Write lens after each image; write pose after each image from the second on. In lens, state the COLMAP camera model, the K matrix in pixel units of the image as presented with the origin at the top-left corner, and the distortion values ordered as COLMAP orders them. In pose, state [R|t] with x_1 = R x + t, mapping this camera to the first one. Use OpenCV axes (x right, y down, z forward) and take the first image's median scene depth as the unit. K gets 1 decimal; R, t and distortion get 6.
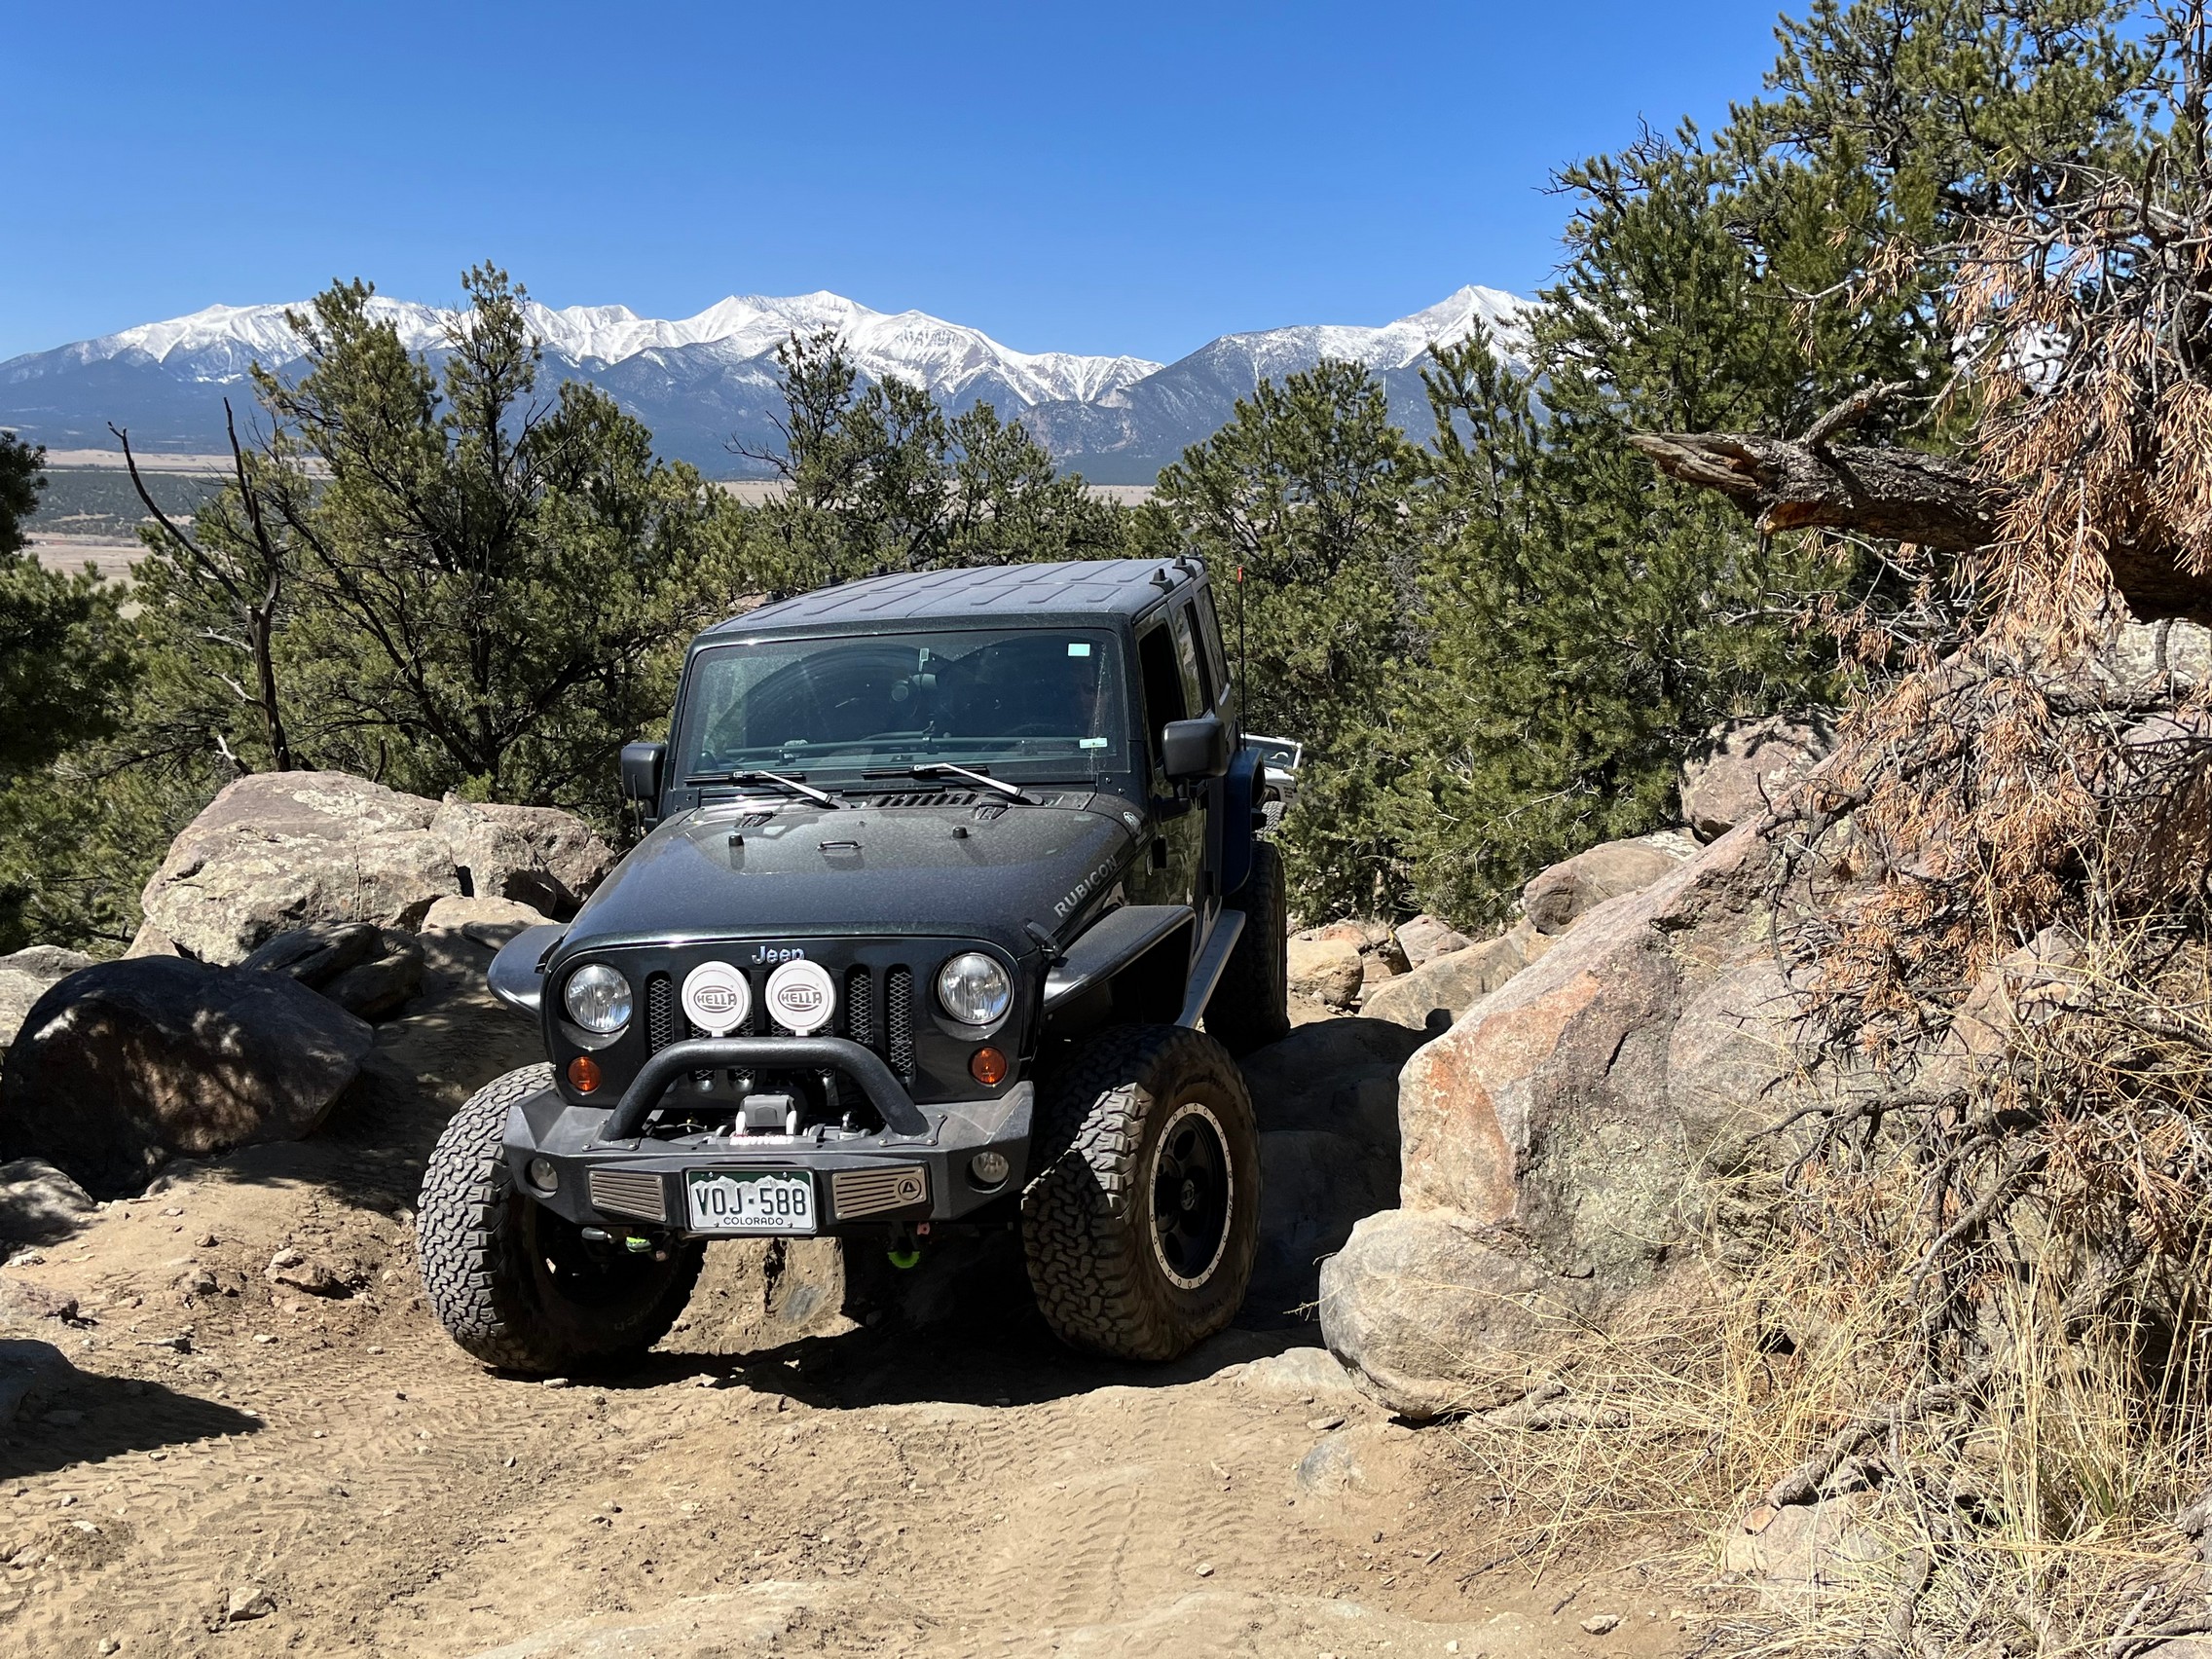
lens RADIAL K [[2035.9, 0, 1106.0], [0, 2035.9, 829.5], [0, 0, 1]] dist [0.074395, -0.116049]
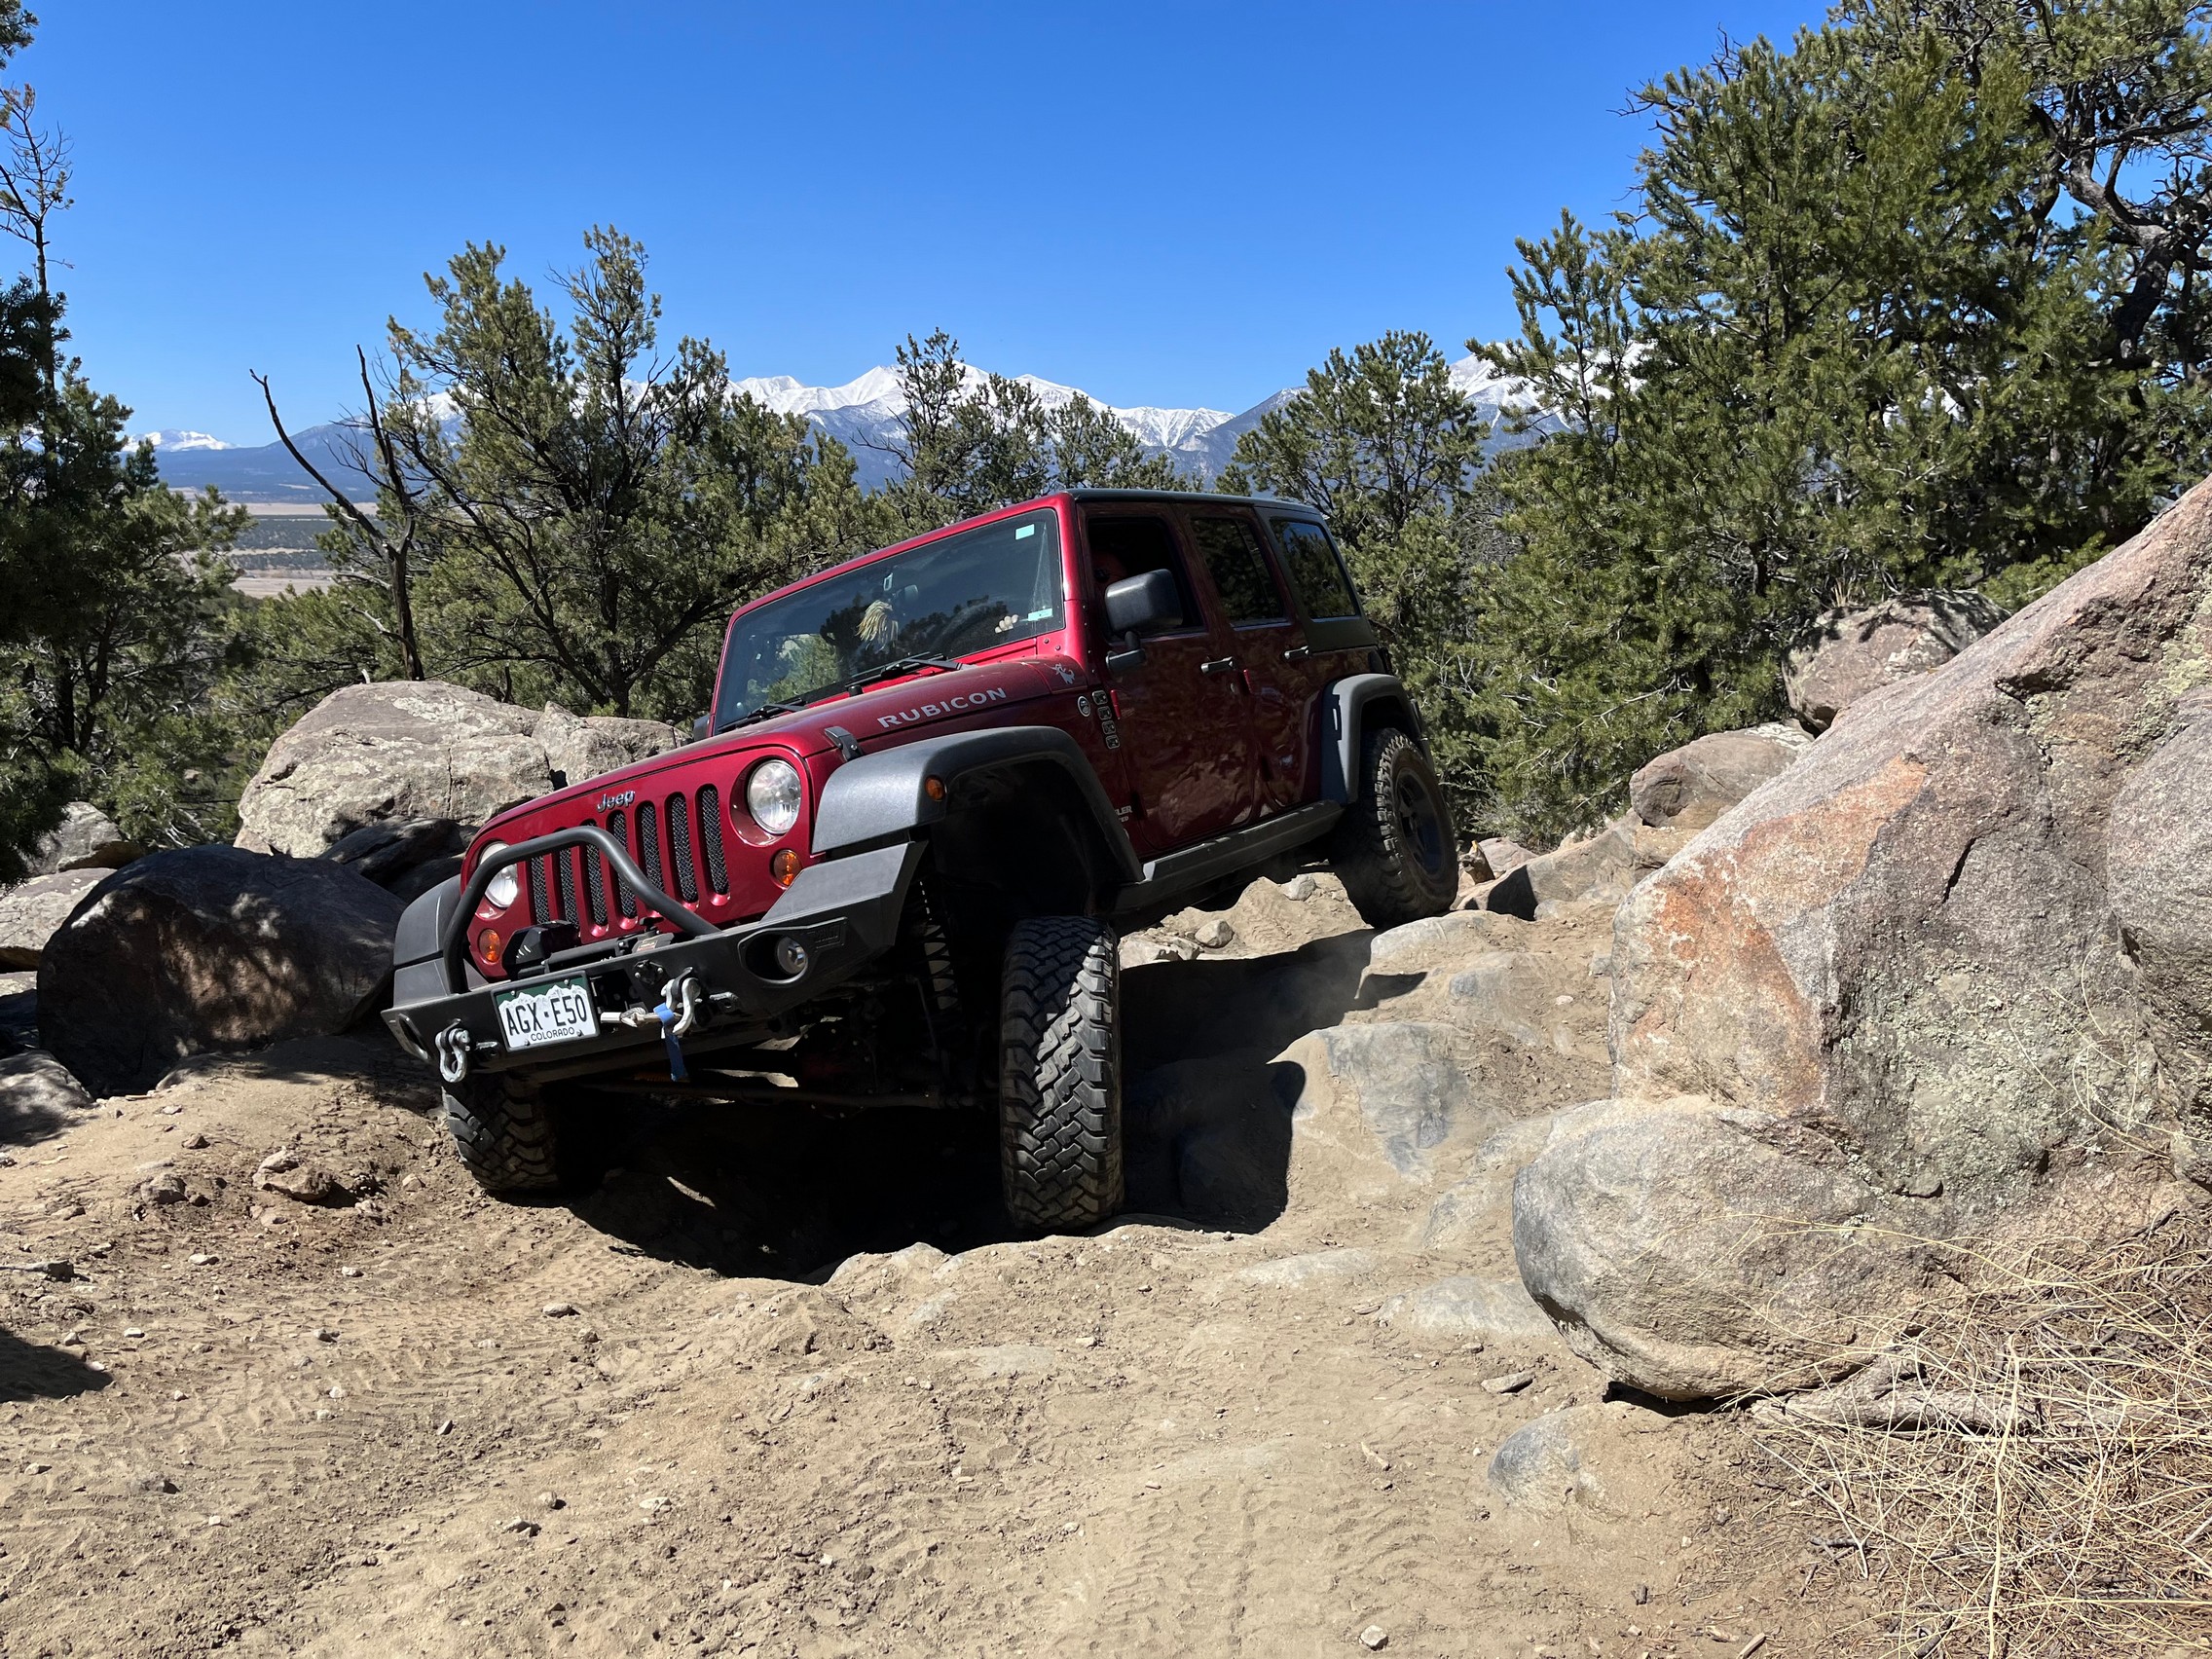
lens RADIAL K [[1671.3, 0, 1111.7], [0, 1671.3, 798.0], [0, 0, 1]] dist [0.059667, -0.067092]
pose [[0.998876, -0.009592, -0.046415, -0.003633], [0.009385, 0.999945, -0.004666, 0.037960], [0.046457, 0.004226, 0.998911, 0.186630]]
